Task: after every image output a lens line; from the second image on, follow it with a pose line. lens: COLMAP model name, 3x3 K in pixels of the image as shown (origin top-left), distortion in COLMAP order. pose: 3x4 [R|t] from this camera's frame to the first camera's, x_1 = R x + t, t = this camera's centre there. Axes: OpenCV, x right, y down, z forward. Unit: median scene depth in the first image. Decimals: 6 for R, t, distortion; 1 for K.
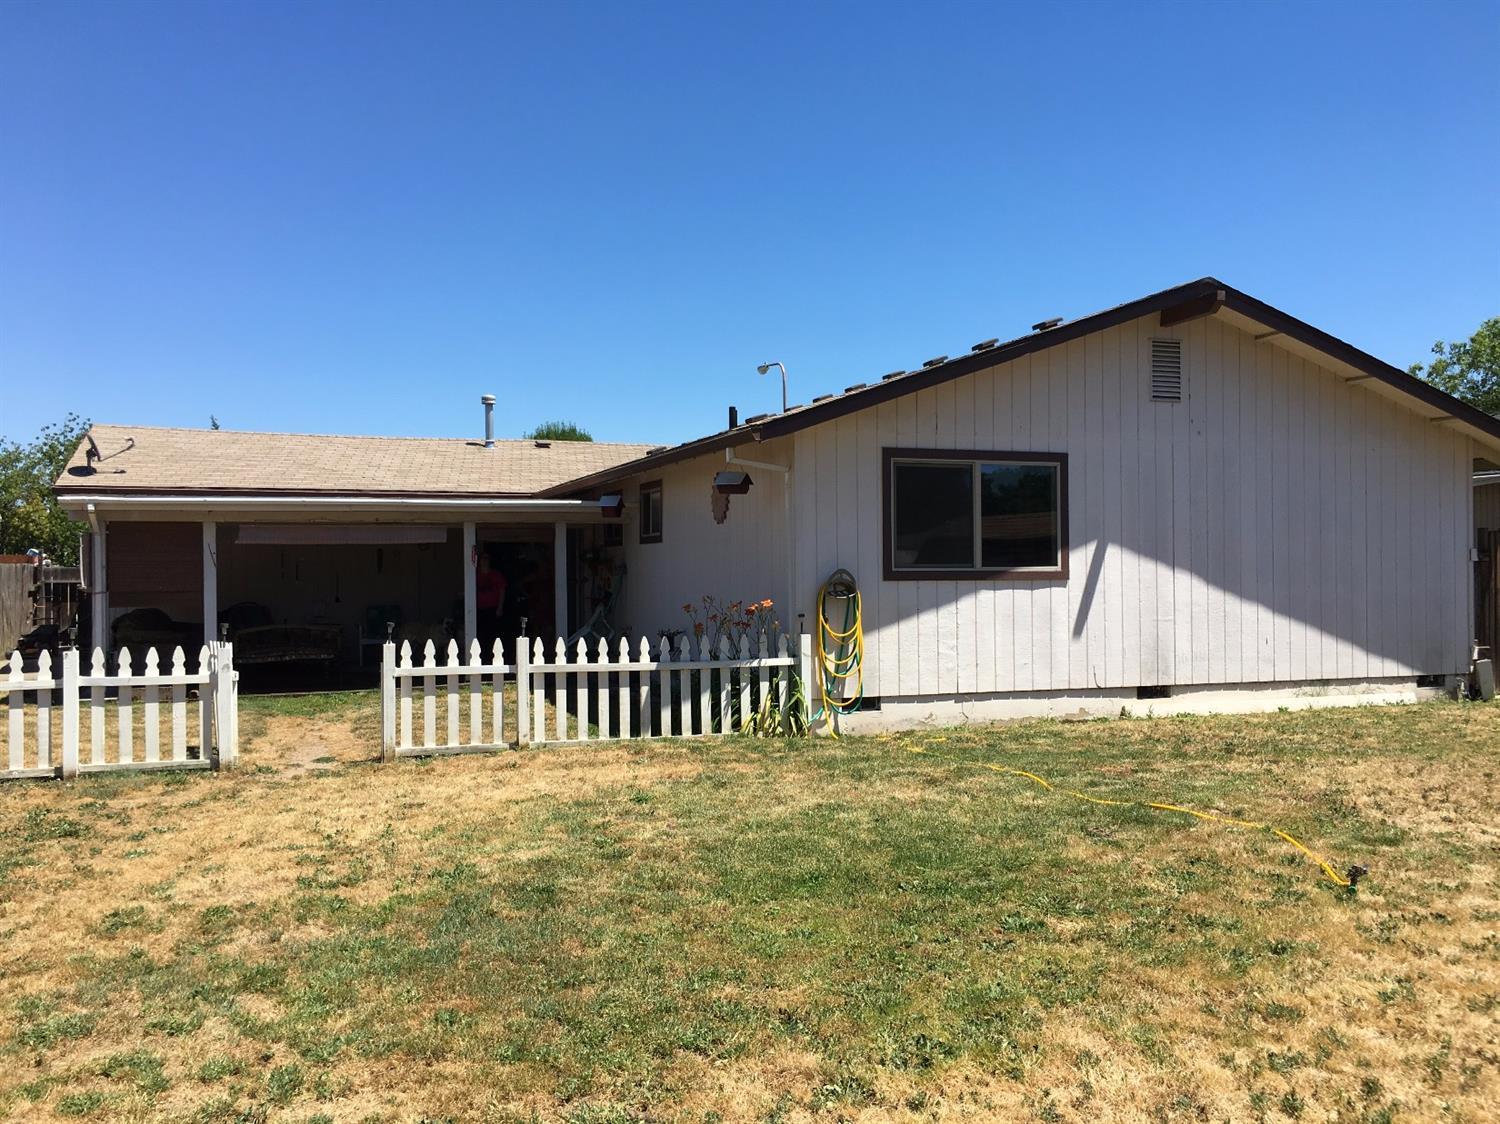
lens RADIAL K [[1265.0, 0, 757.8], [0, 1265.0, 565.6], [0, 0, 1]] dist [0.066854, -0.095935]
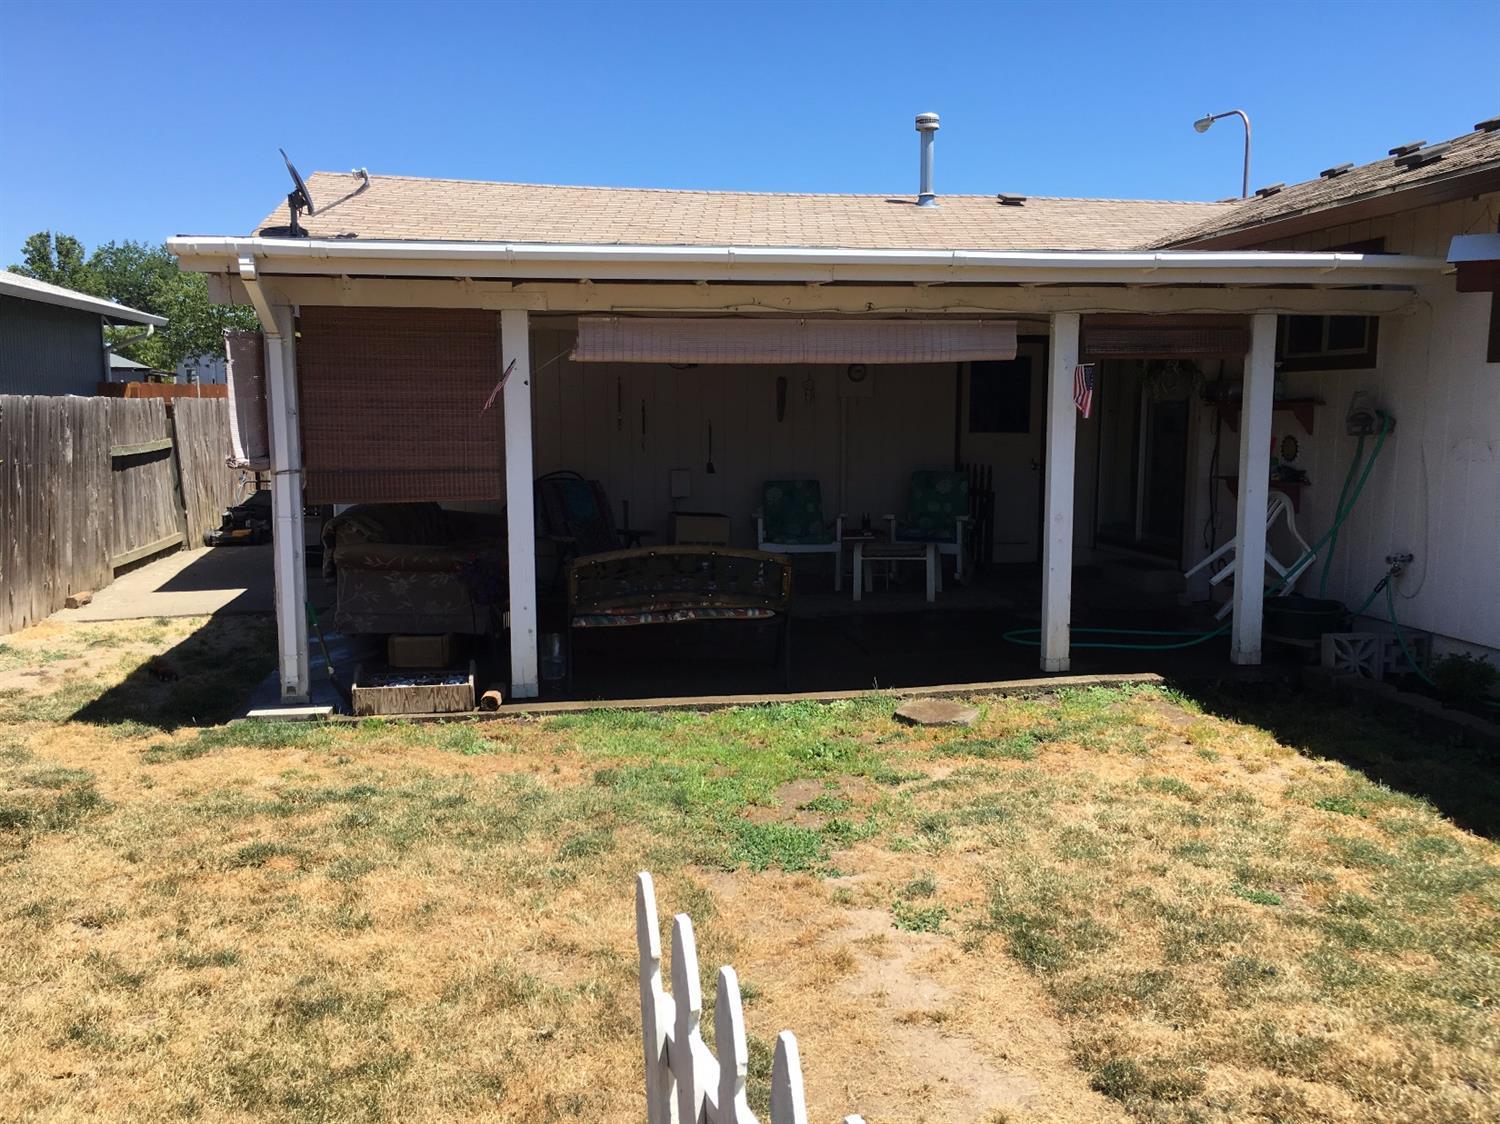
lens RADIAL K [[1265.0, 0, 742.7], [0, 1265.0, 564.5], [0, 0, 1]] dist [0.066854, -0.095935]
pose [[0.980491, 0.030676, -0.194158, -0.245567], [-0.005376, 0.991563, 0.129517, -0.004417], [0.196493, -0.125947, 0.972383, 0.537085]]
